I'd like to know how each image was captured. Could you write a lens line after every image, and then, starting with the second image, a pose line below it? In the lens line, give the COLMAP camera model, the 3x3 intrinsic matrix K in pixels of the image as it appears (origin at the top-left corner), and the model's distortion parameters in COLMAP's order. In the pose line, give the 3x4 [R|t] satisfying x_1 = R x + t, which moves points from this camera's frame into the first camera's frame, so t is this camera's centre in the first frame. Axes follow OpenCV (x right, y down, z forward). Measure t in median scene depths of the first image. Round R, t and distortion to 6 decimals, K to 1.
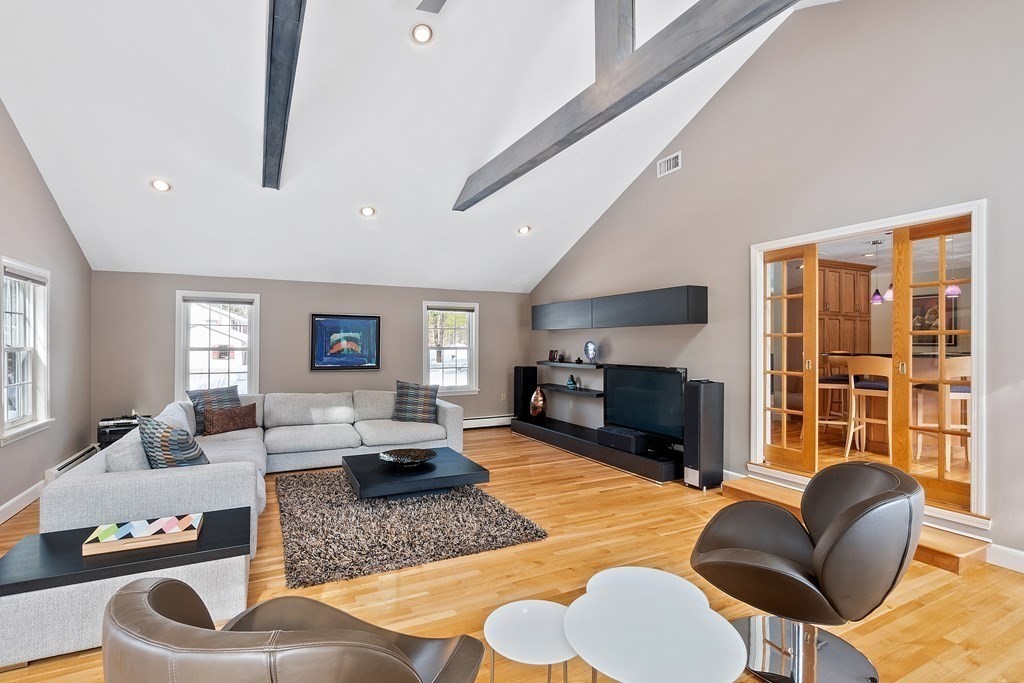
lens RADIAL K [[460.3, 0, 511.4], [0, 460.3, 347.1], [0, 0, 1]] dist [-0.004970, -0.000539]
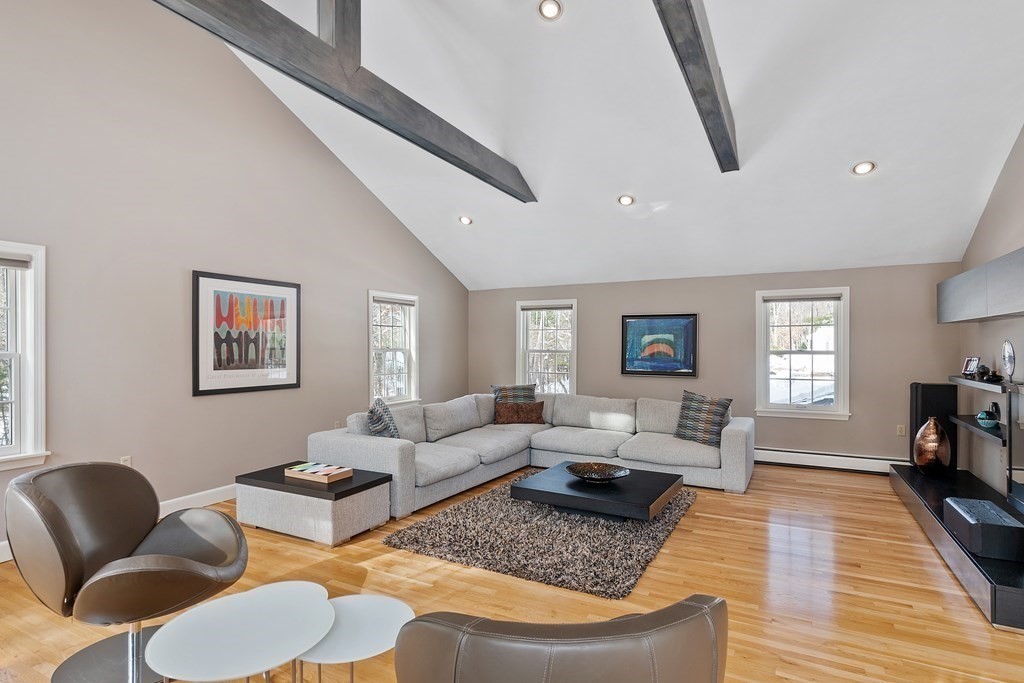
lens RADIAL K [[532.5, 0, 506.7], [0, 532.5, 343.4], [0, 0, 1]] dist [0.000693, -0.000185]
pose [[0.587969, -0.005285, -0.808866, 0.359358], [-0.005559, 0.999929, -0.010575, -0.000532], [0.808865, 0.010714, 0.587897, 0.170622]]
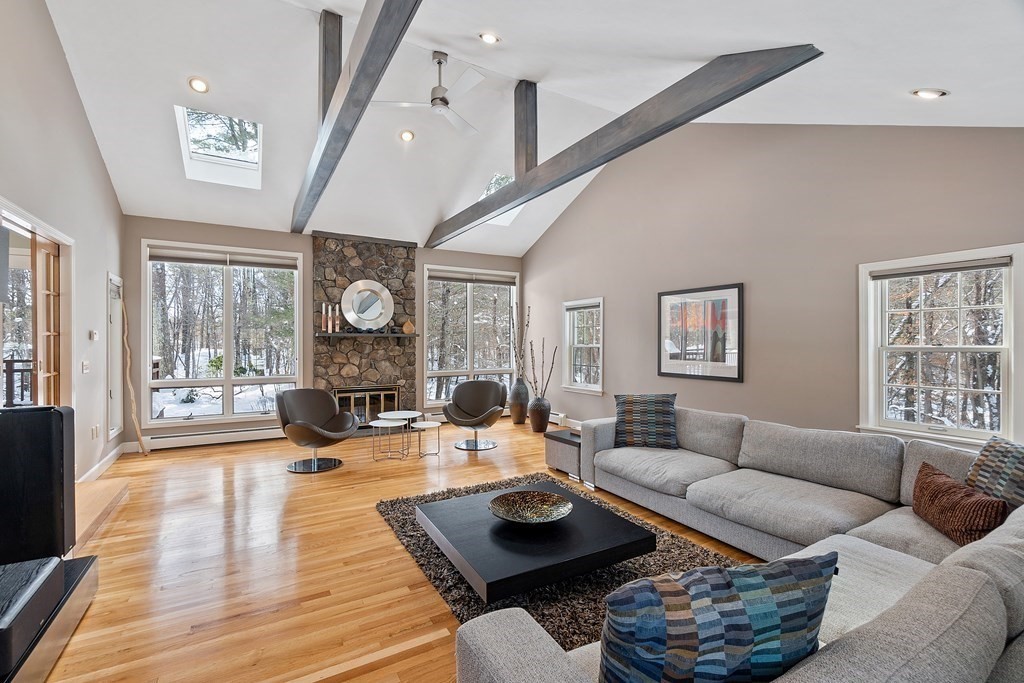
lens RADIAL K [[454.5, 0, 506.7], [0, 454.5, 341.0], [0, 0, 1]] dist [-0.008239, 0.000976]
pose [[-0.997677, 0.000395, -0.068125, -0.092452], [-0.000120, 0.999971, 0.007558, -0.012224], [0.068126, 0.007548, -0.997648, 1.155032]]
